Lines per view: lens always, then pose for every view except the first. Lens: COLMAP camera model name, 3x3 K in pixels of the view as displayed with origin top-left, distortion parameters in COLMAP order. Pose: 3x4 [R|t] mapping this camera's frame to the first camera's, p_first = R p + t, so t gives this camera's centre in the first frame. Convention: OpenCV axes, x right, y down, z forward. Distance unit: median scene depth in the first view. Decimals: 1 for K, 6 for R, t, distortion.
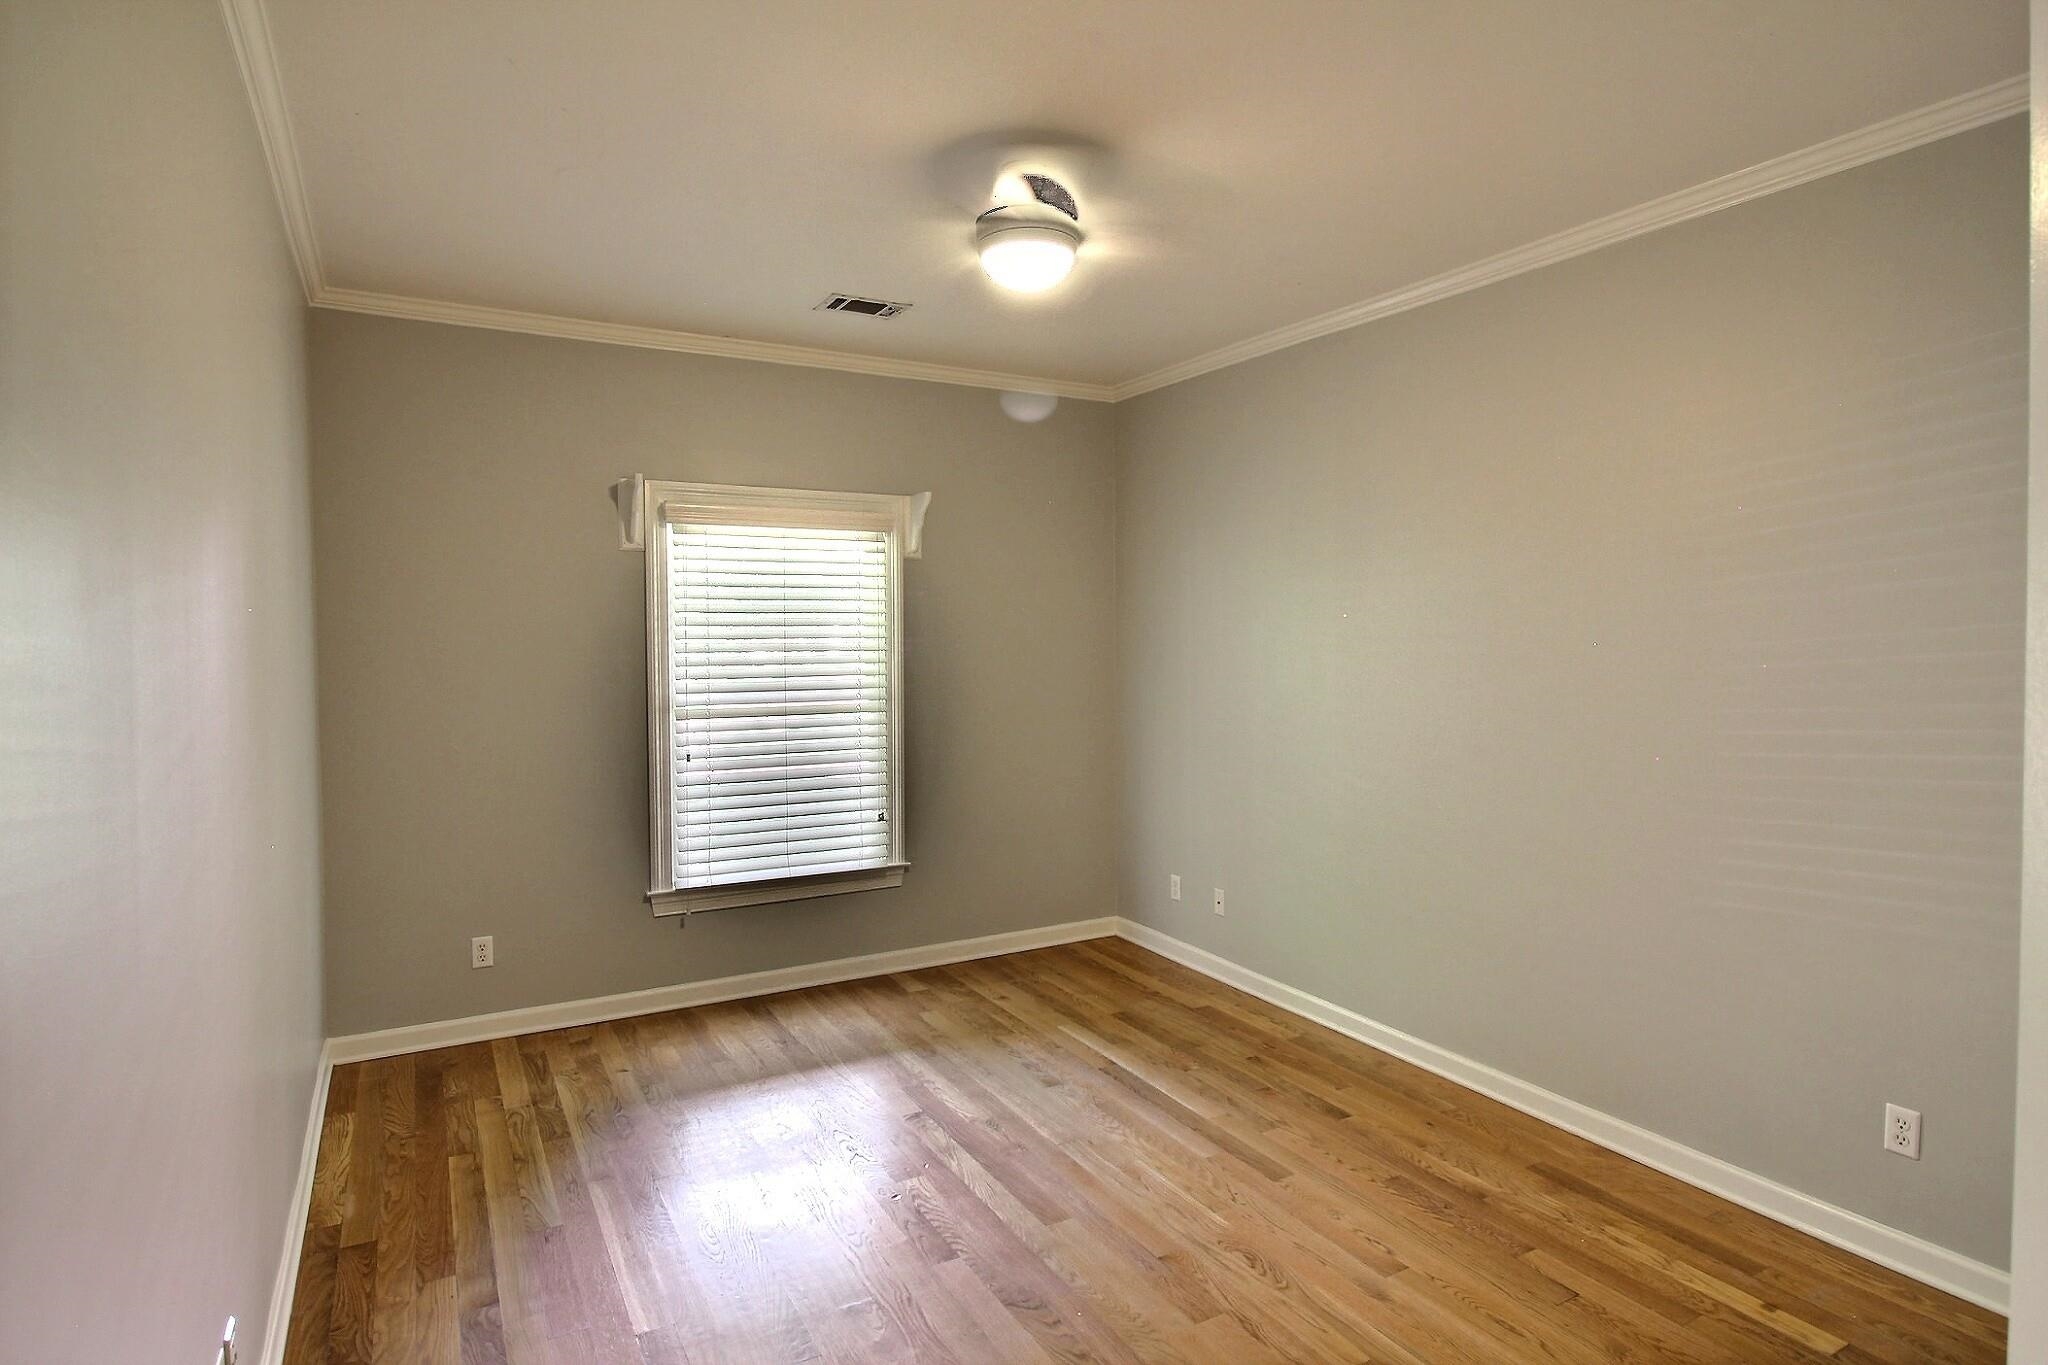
lens RADIAL K [[1087.3, 0, 1015.2], [0, 1087.3, 657.8], [0, 0, 1]] dist [-0.000272, -0.001631]
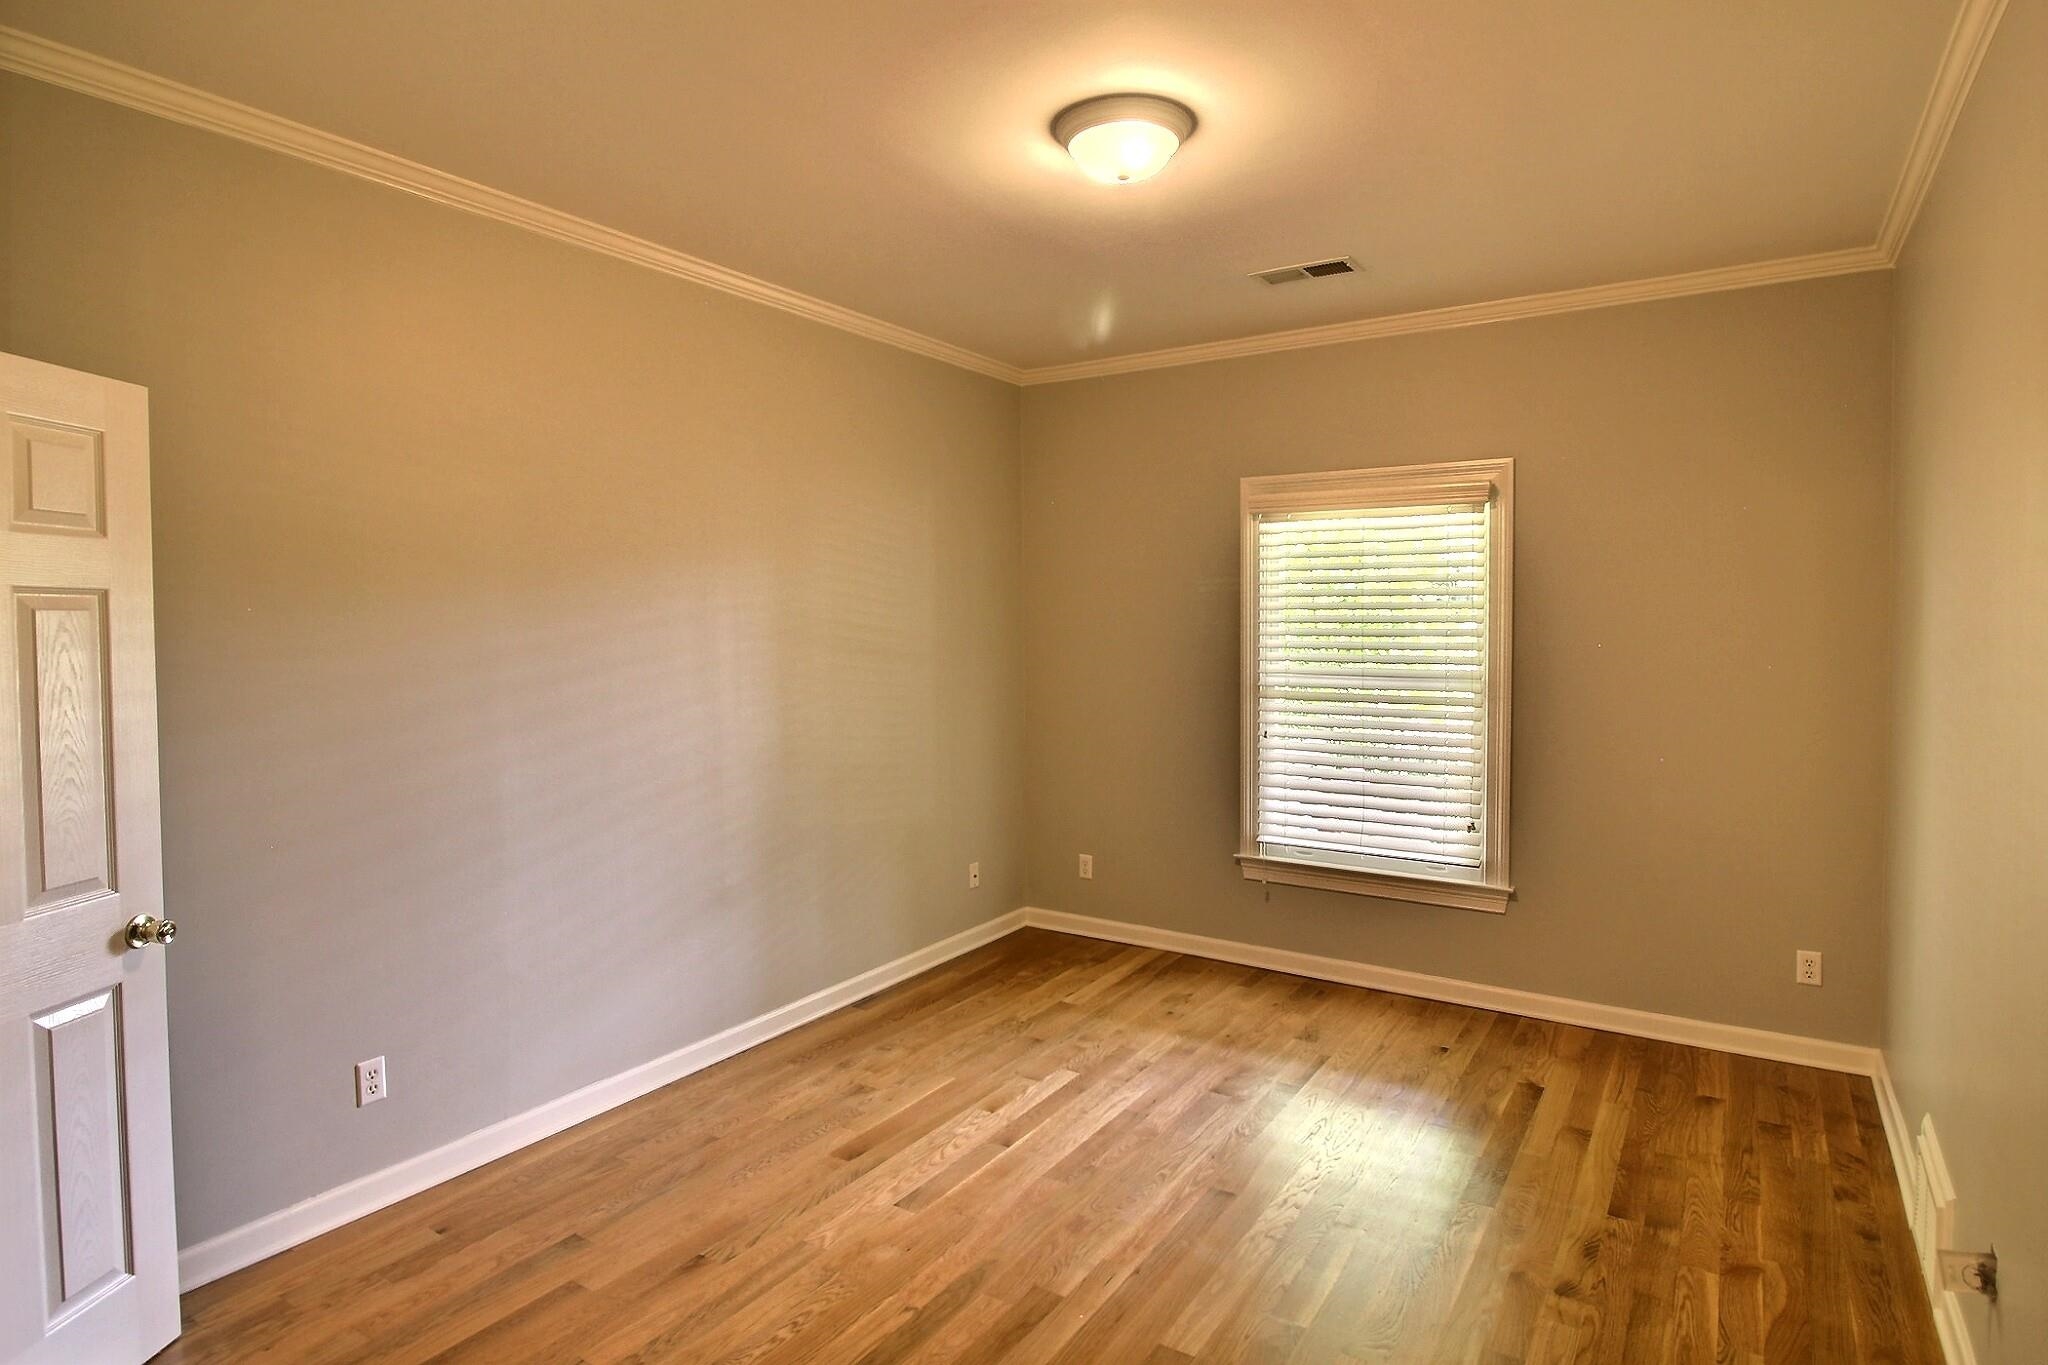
lens RADIAL K [[1087.3, 0, 1015.2], [0, 1087.3, 657.8], [0, 0, 1]] dist [-0.000272, -0.001631]
pose [[0.452161, 0.031105, -0.891394, 0.518868], [-0.016266, 0.999513, 0.026627, -0.007370], [0.891788, 0.002459, 0.452447, 0.295034]]
